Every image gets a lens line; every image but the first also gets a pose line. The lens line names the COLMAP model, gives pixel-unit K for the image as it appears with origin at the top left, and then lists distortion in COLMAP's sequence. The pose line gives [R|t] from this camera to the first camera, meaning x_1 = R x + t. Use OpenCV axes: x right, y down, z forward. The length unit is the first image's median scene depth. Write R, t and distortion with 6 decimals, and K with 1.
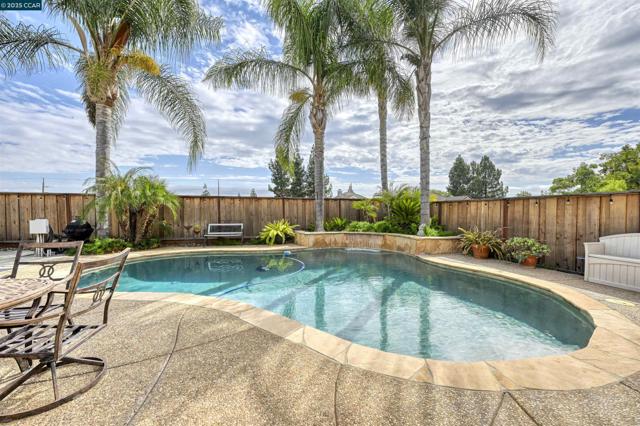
lens RADIAL K [[253.5, 0, 322.0], [0, 253.5, 213.5], [0, 0, 1]] dist [-0.001221, 0.000579]
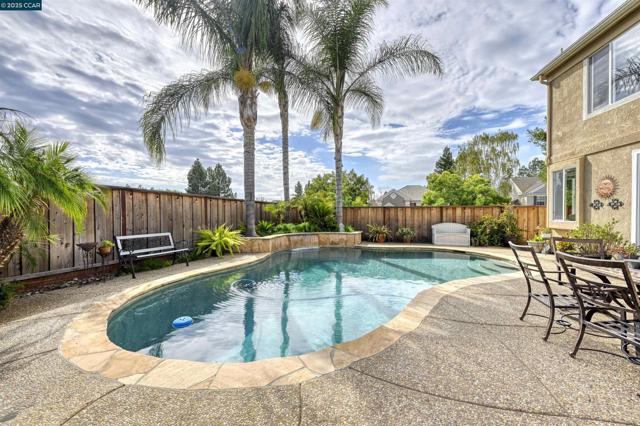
lens RADIAL K [[253.5, 0, 322.0], [0, 253.5, 213.5], [0, 0, 1]] dist [-0.001221, 0.000579]
pose [[0.515042, 0.001679, 0.857163, -0.712967], [0.005174, 0.999974, -0.005068, -0.004687], [-0.857149, 0.007045, 0.515020, 0.345684]]
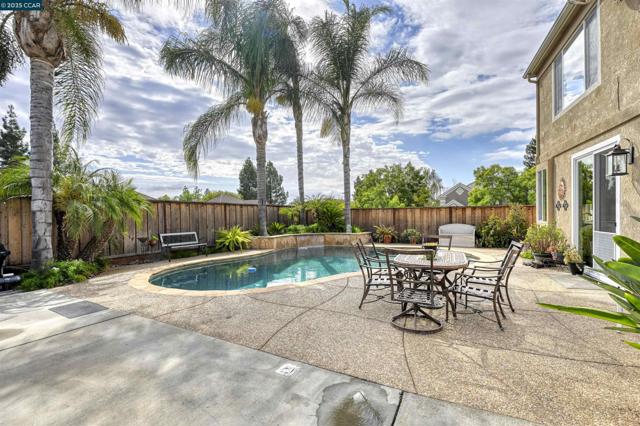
lens RADIAL K [[298.0, 0, 322.3], [0, 298.0, 212.7], [0, 0, 1]] dist [-0.000820, -0.000067]
pose [[0.696734, -0.004566, 0.717315, -0.801642], [0.016067, 0.999828, -0.009242, -0.011460], [-0.717149, 0.017964, 0.696688, -0.057144]]
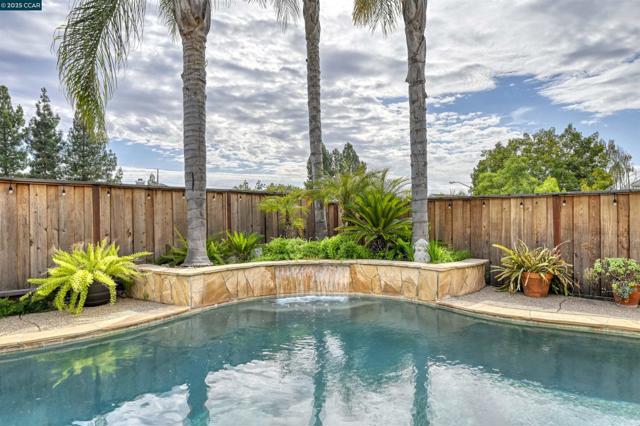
lens RADIAL K [[392.2, 0, 321.6], [0, 392.2, 214.7], [0, 0, 1]] dist [0.000827, 0.001687]
pose [[0.861415, -0.004429, 0.507882, -0.182176], [0.012439, 0.999846, -0.012380, -0.003422], [-0.507749, 0.016982, 0.861338, 0.342903]]
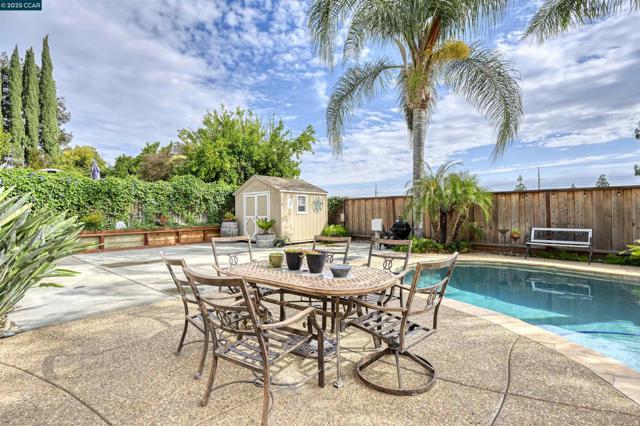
lens RADIAL K [[299.5, 0, 320.0], [0, 299.5, 213.0], [0, 0, 1]] dist [-0.001608, -0.000828]
pose [[0.527858, -0.004657, -0.849320, -0.031614], [0.001843, 0.999989, -0.004338, 0.000388], [0.849331, 0.000725, 0.527860, 0.009408]]
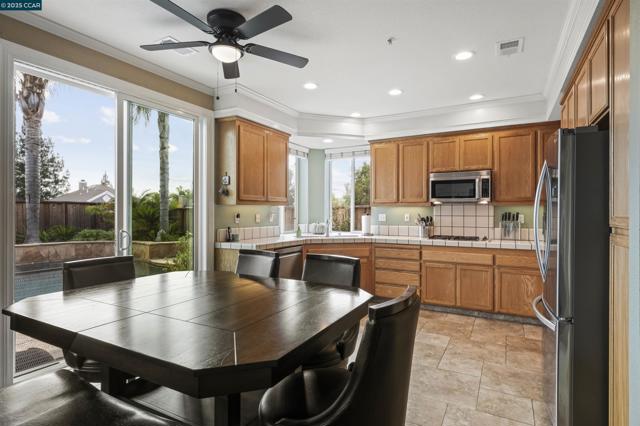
lens RADIAL K [[337.8, 0, 321.6], [0, 337.8, 212.2], [0, 0, 1]] dist [-0.002612, -0.001722]
pose [[0.779297, 0.006680, 0.626619, 0.037170], [0.000802, 0.999932, -0.011656, -0.014434], [-0.626654, 0.009586, 0.779238, -0.435613]]
